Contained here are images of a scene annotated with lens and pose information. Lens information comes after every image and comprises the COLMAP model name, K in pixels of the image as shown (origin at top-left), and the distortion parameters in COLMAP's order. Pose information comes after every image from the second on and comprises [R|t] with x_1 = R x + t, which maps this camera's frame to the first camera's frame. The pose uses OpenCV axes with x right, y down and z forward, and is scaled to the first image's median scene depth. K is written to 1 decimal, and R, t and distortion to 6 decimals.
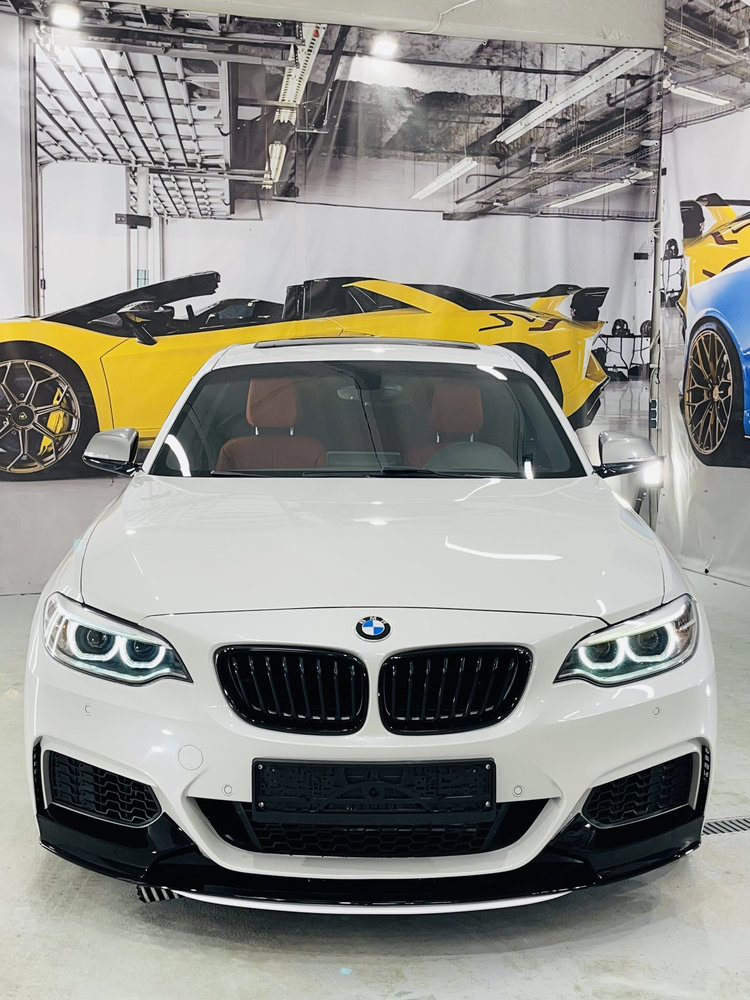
lens RADIAL K [[1312.3, 0, 372.6], [0, 1312.3, 500.4], [0, 0, 1]] dist [0.037014, 0.000000]
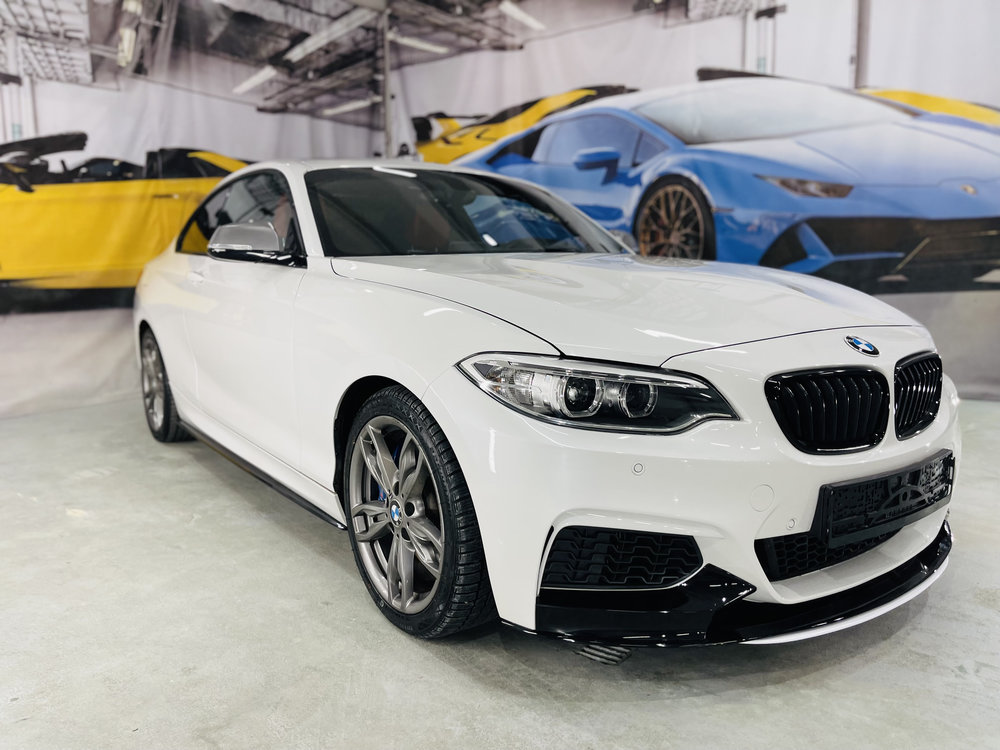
lens RADIAL K [[746.9, 0, 518.1], [0, 746.9, 393.3], [0, 0, 1]] dist [0.037655, -0.058607]
pose [[0.827882, -0.105483, 0.550894, -0.181724], [0.066895, 0.993716, 0.089742, 0.020626], [-0.556898, -0.037444, 0.829736, 0.214247]]
